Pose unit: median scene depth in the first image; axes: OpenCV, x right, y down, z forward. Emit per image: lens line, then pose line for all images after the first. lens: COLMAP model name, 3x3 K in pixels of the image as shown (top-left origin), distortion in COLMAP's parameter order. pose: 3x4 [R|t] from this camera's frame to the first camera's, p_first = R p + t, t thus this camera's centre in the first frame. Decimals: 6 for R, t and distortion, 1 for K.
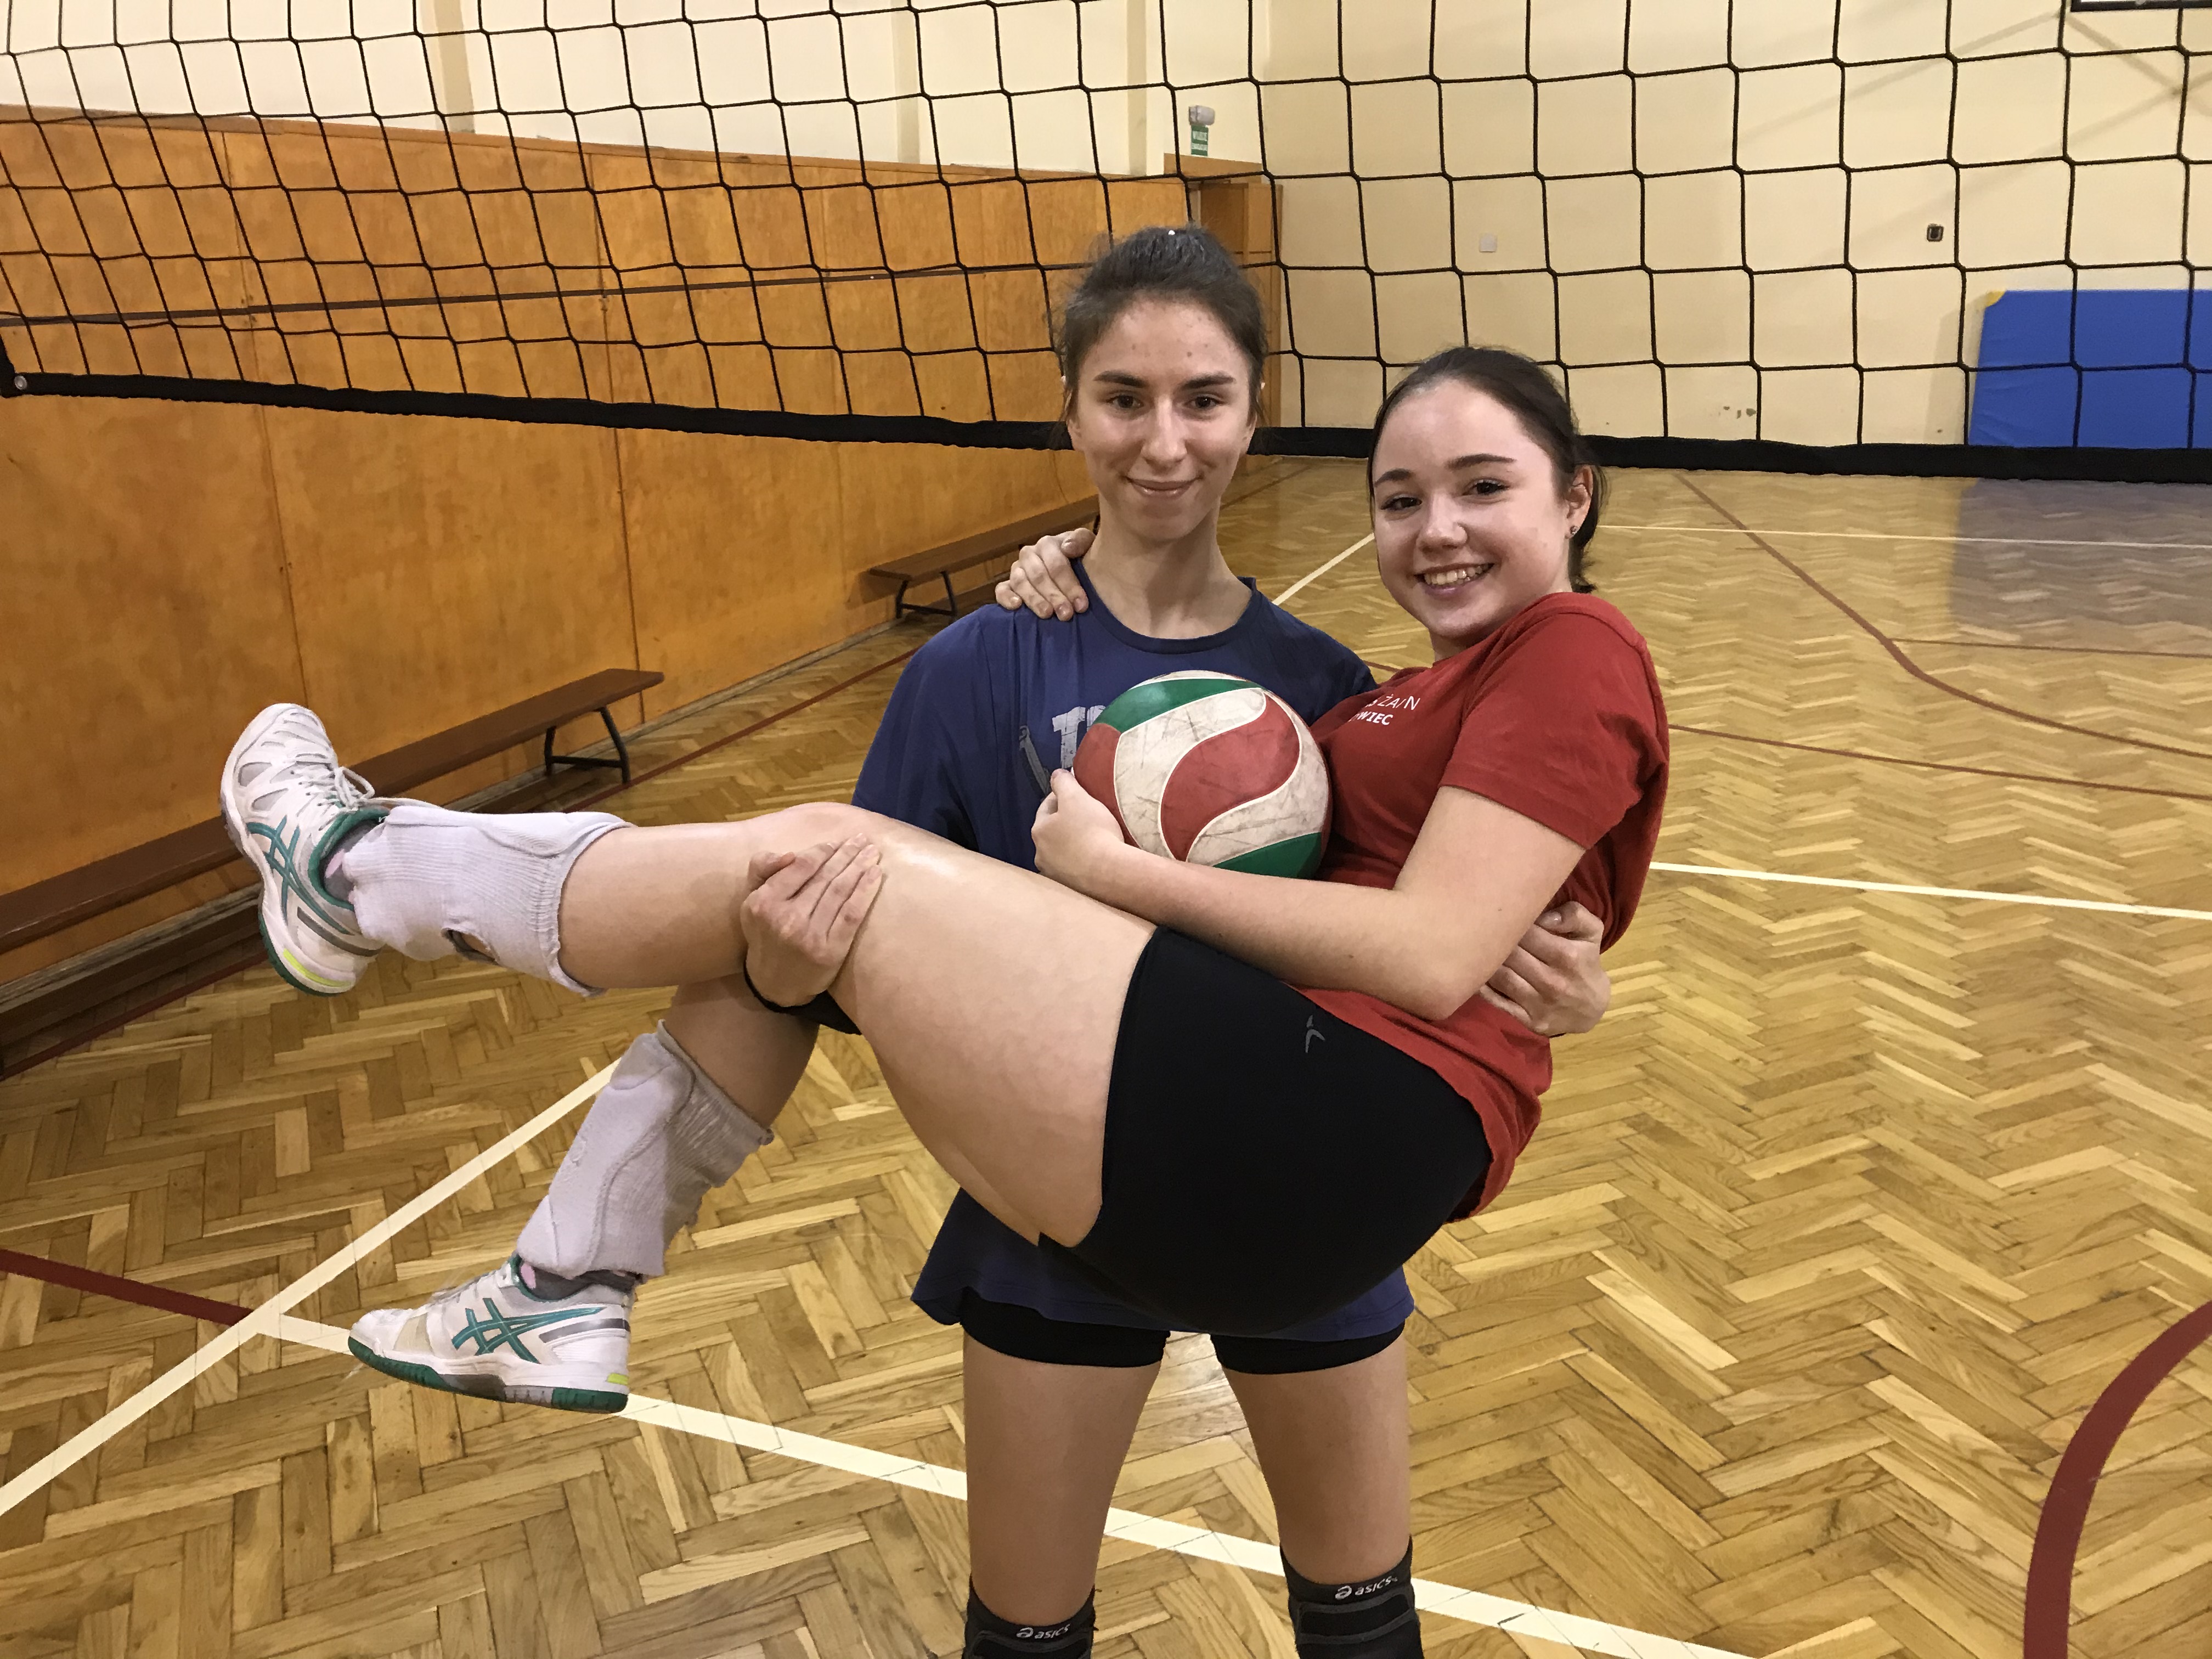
lens RADIAL K [[1819.5, 0, 1106.0], [0, 1819.5, 829.5], [0, 0, 1]] dist [0.015312, 0.000613]
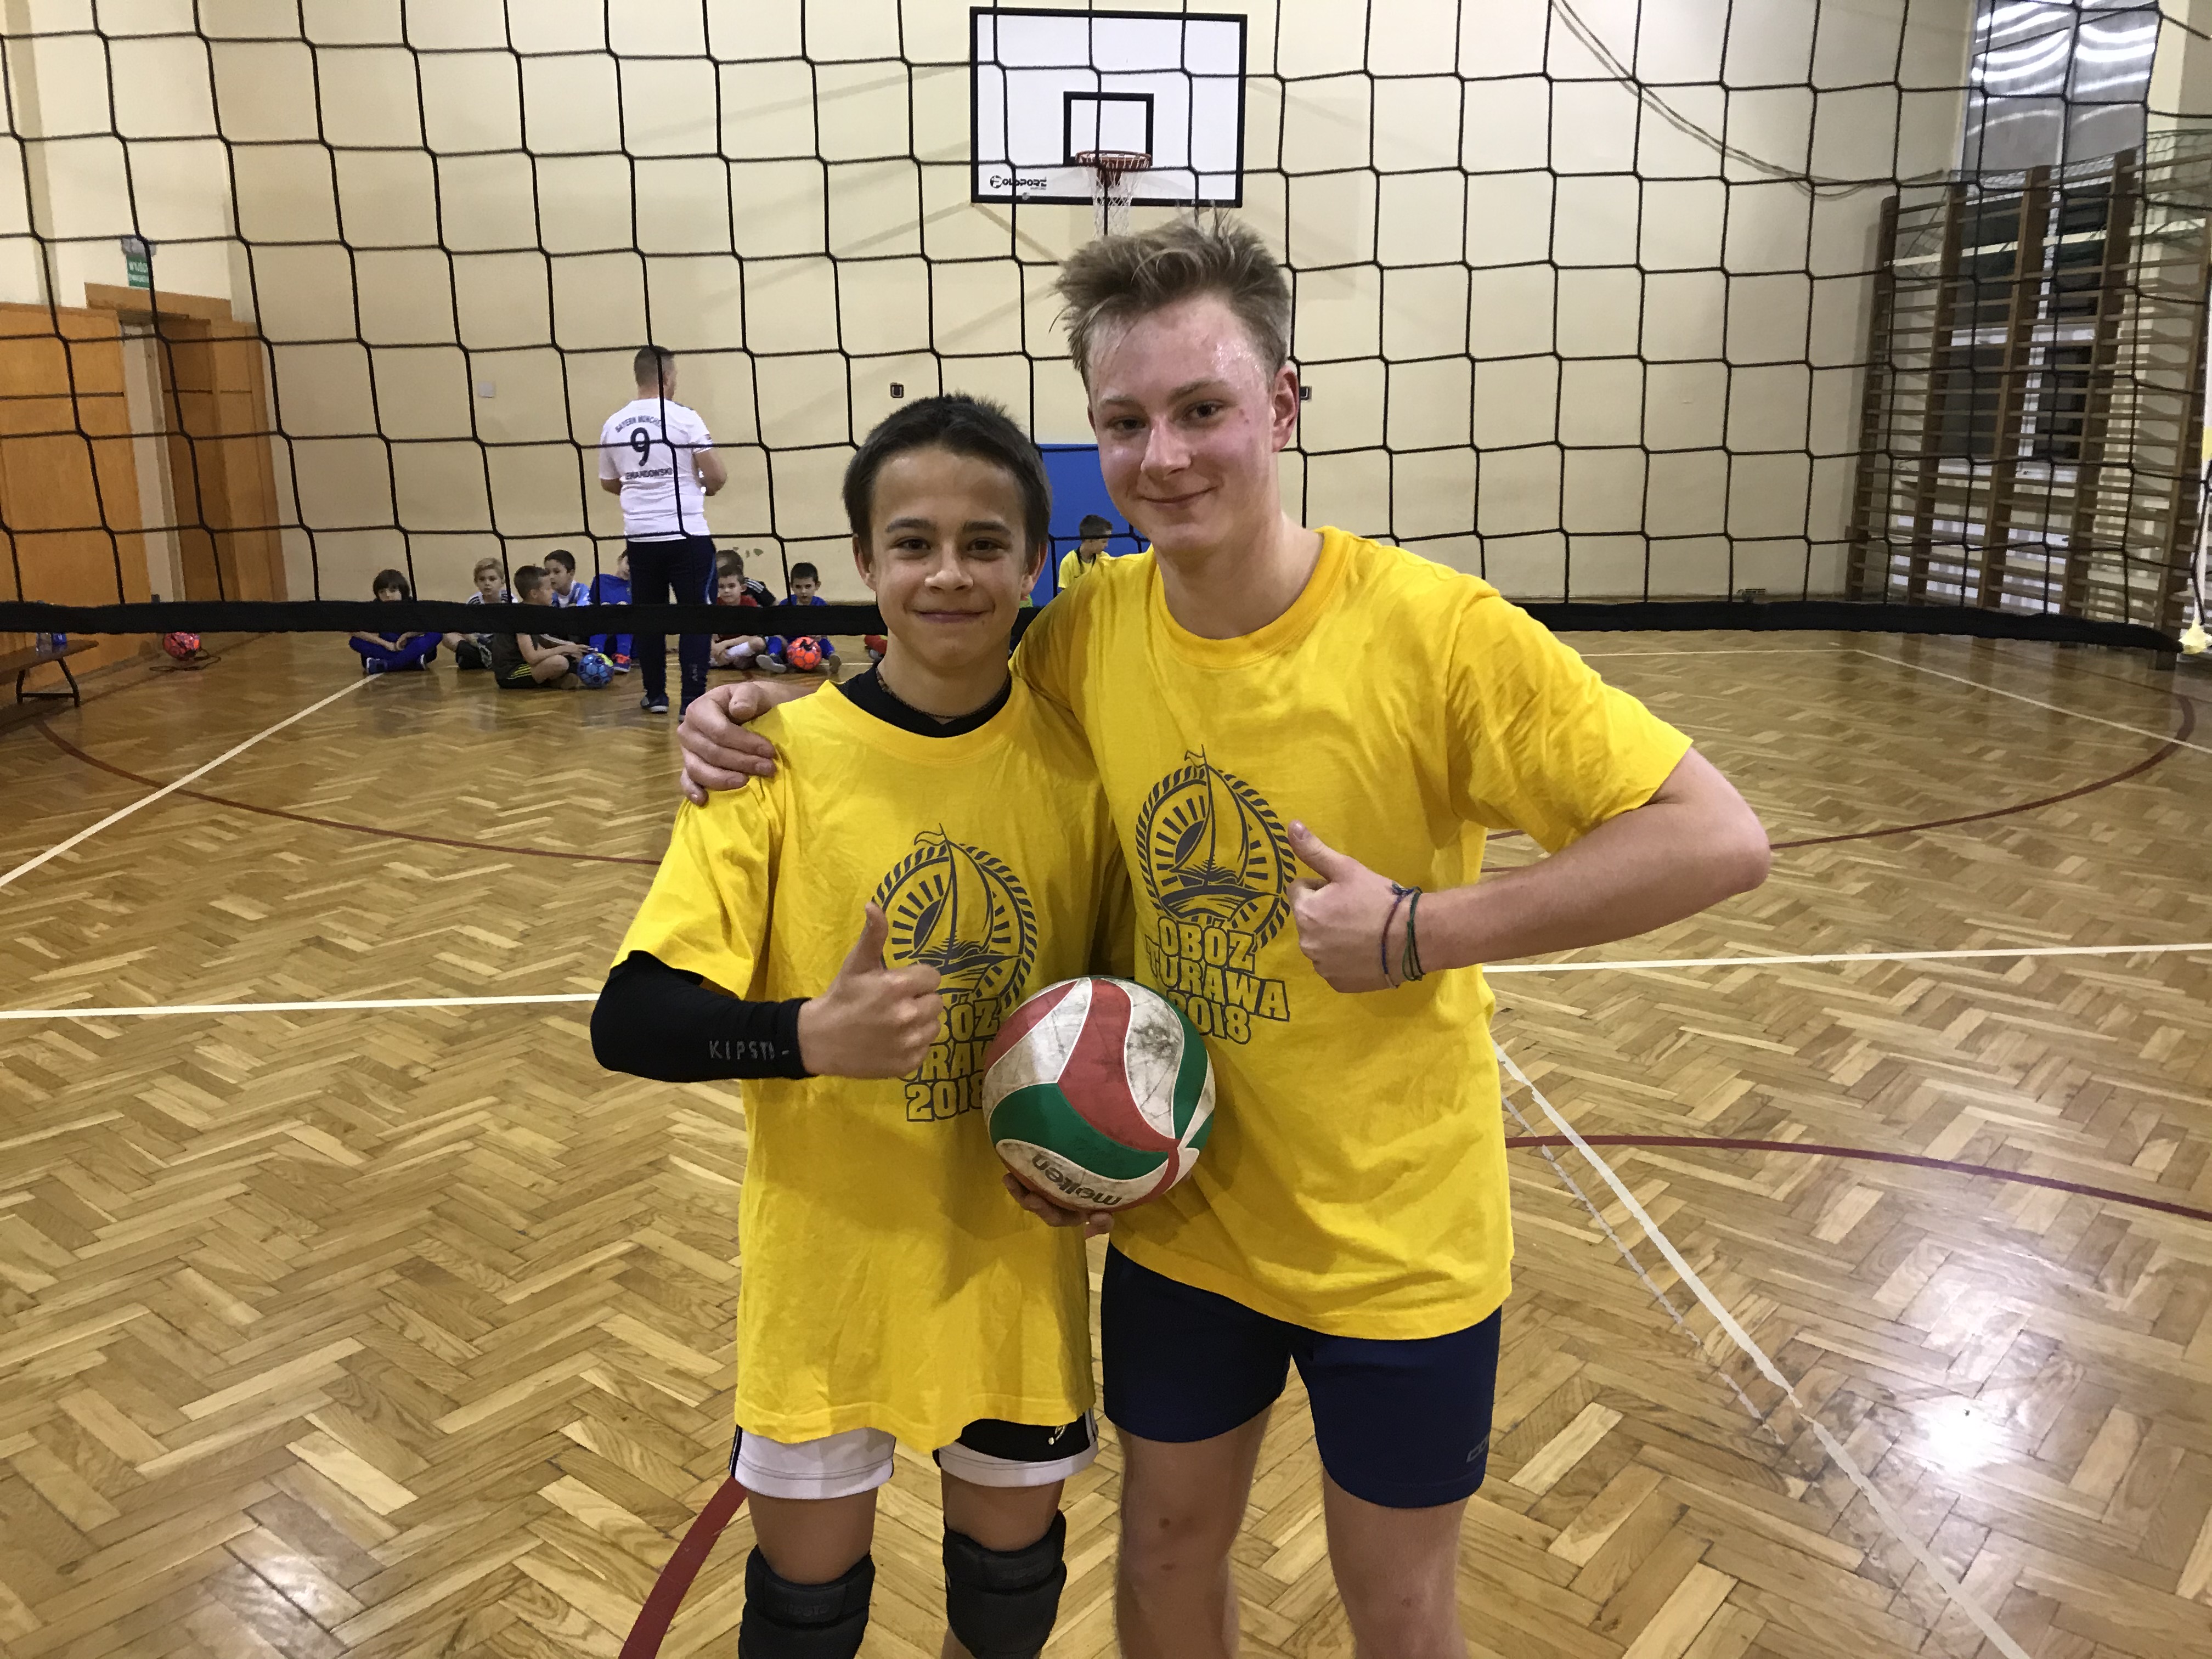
lens RADIAL K [[1829.1, 0, 1106.0], [0, 1829.1, 829.5], [0, 0, 1]] dist [0.007790, 0.042852]
pose [[0.897181, -0.082557, 0.433879, 0.226517], [0.114651, 0.992232, -0.048279, 0.017818], [-0.426523, 0.093060, 0.899677, -0.075287]]
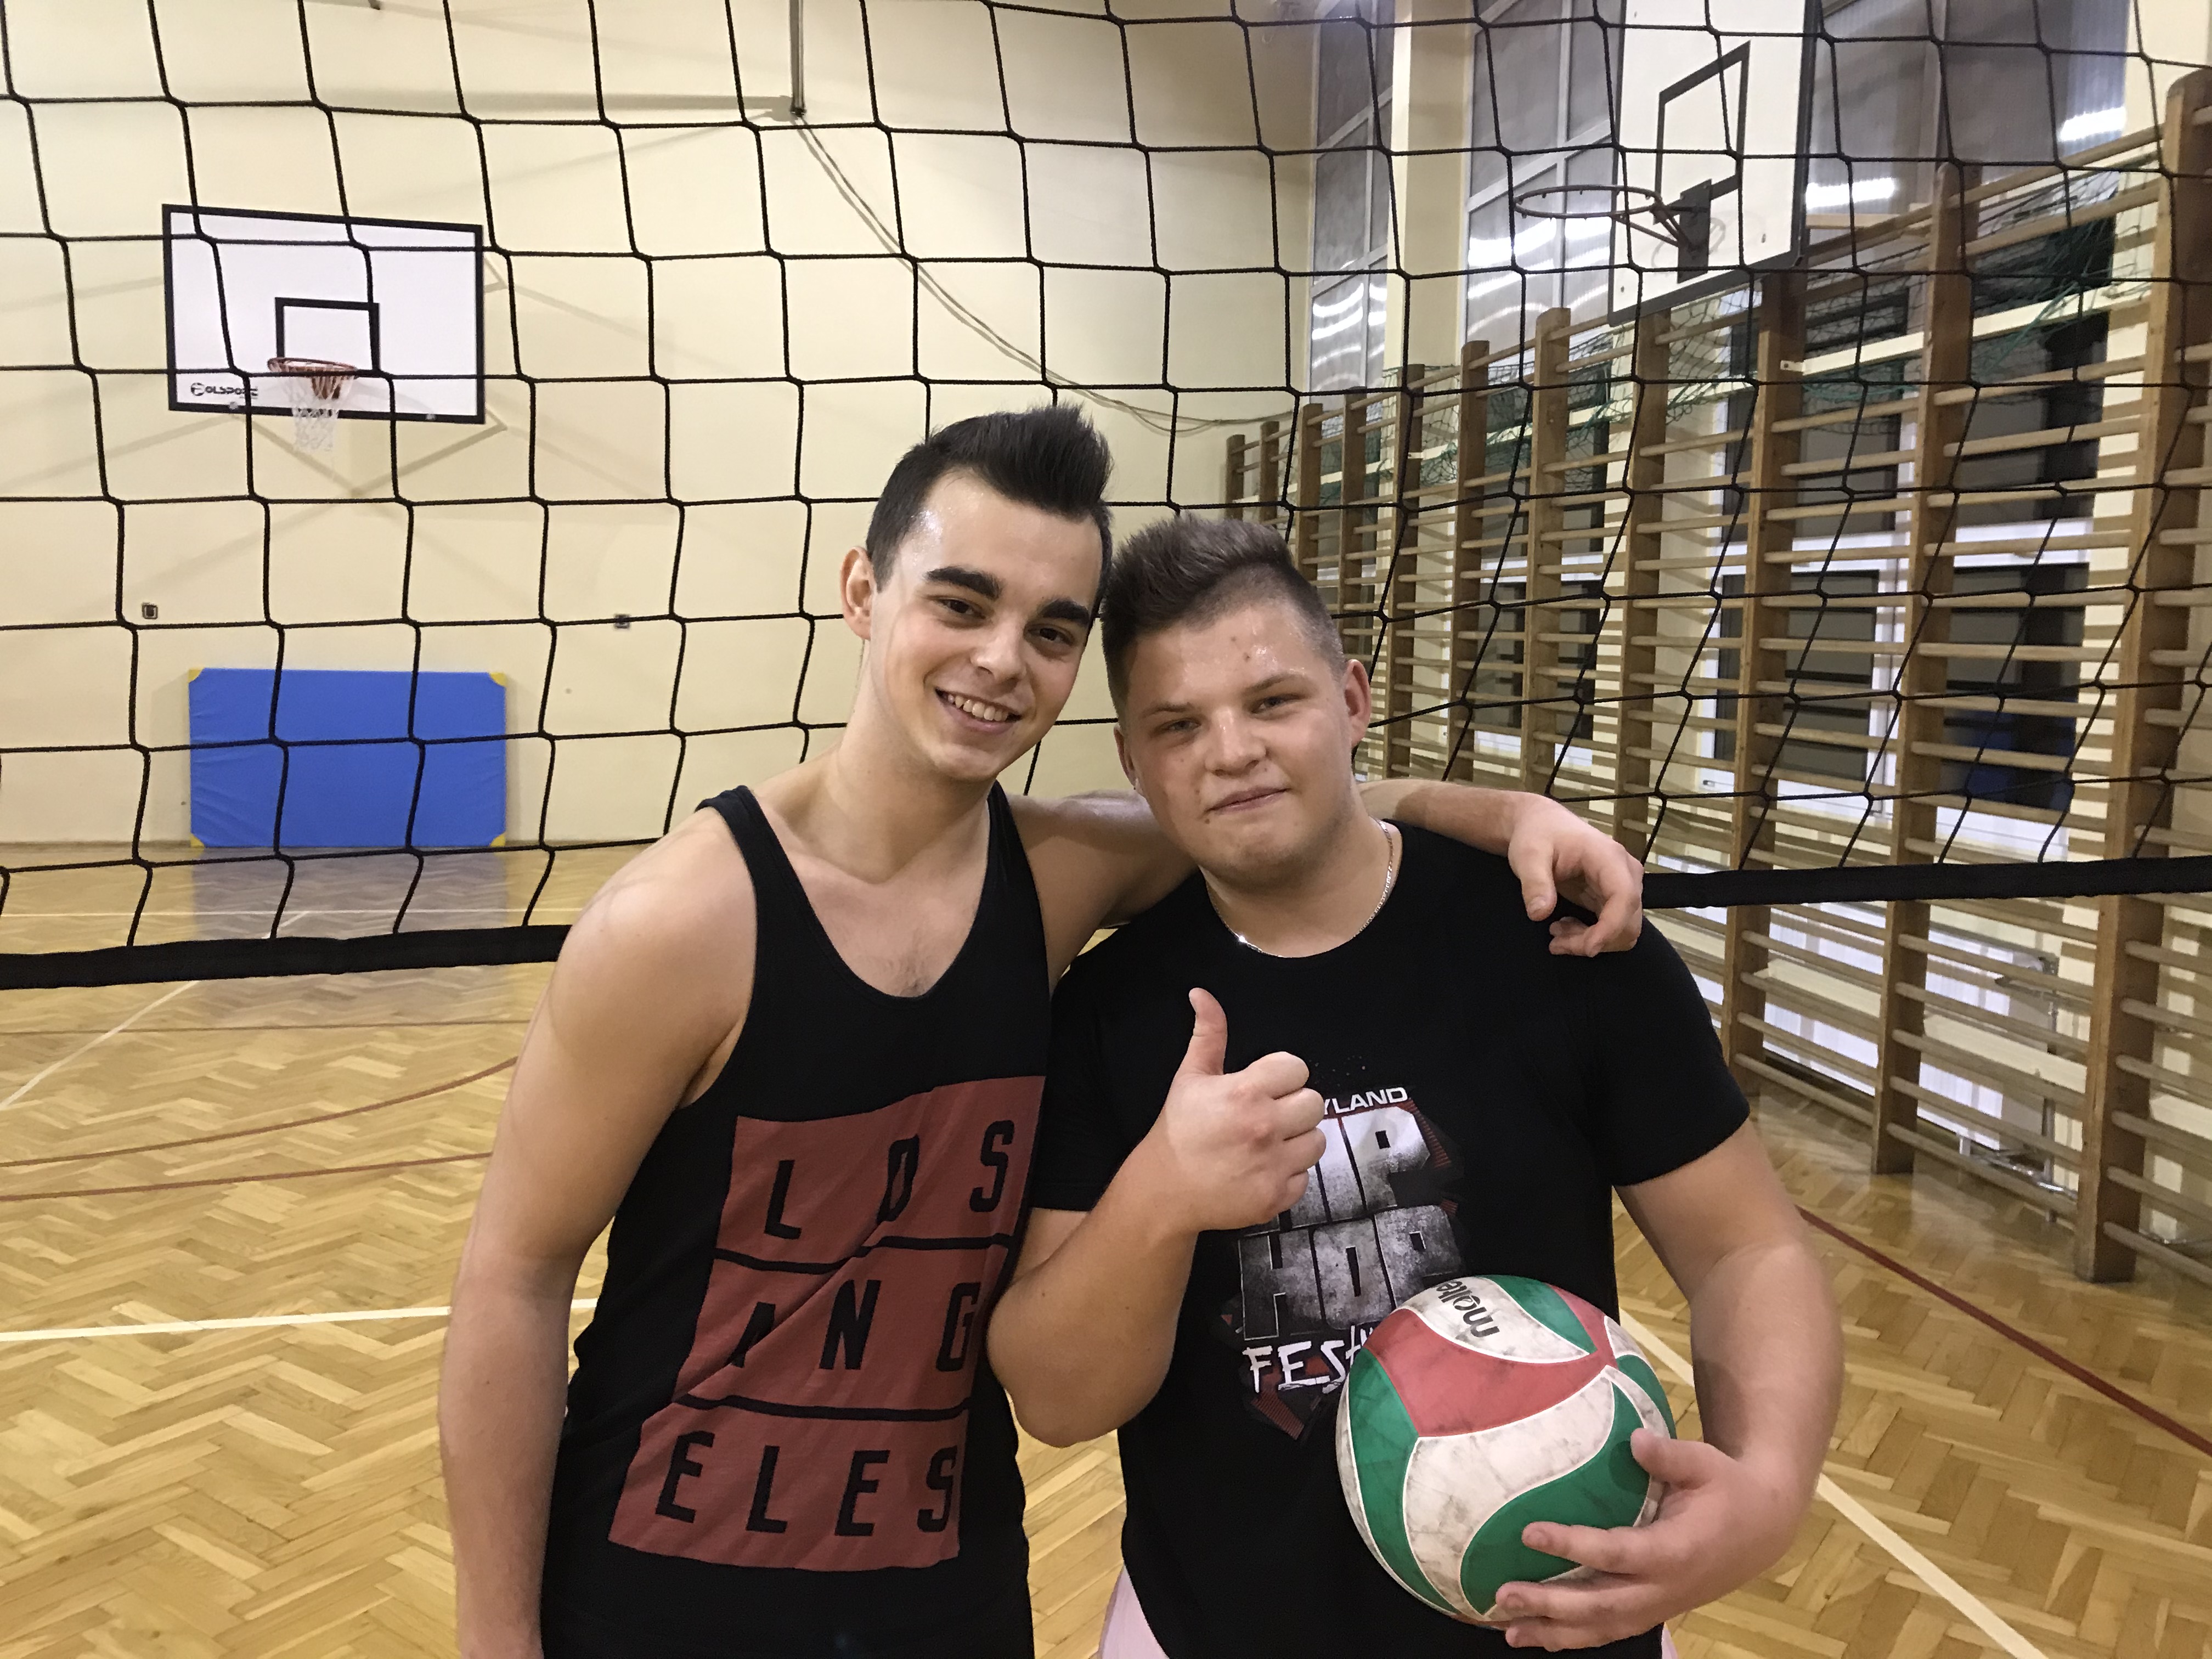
lens RADIAL K [[1829.1, 0, 1106.0], [0, 1829.1, 829.5], [0, 0, 1]] dist [0.007790, 0.042852]
pose [[0.869077, -0.021405, 0.494214, 1.342212], [0.116511, 0.979814, -0.162447, 0.066616], [-0.480760, 0.198760, 0.854028, -0.312747]]
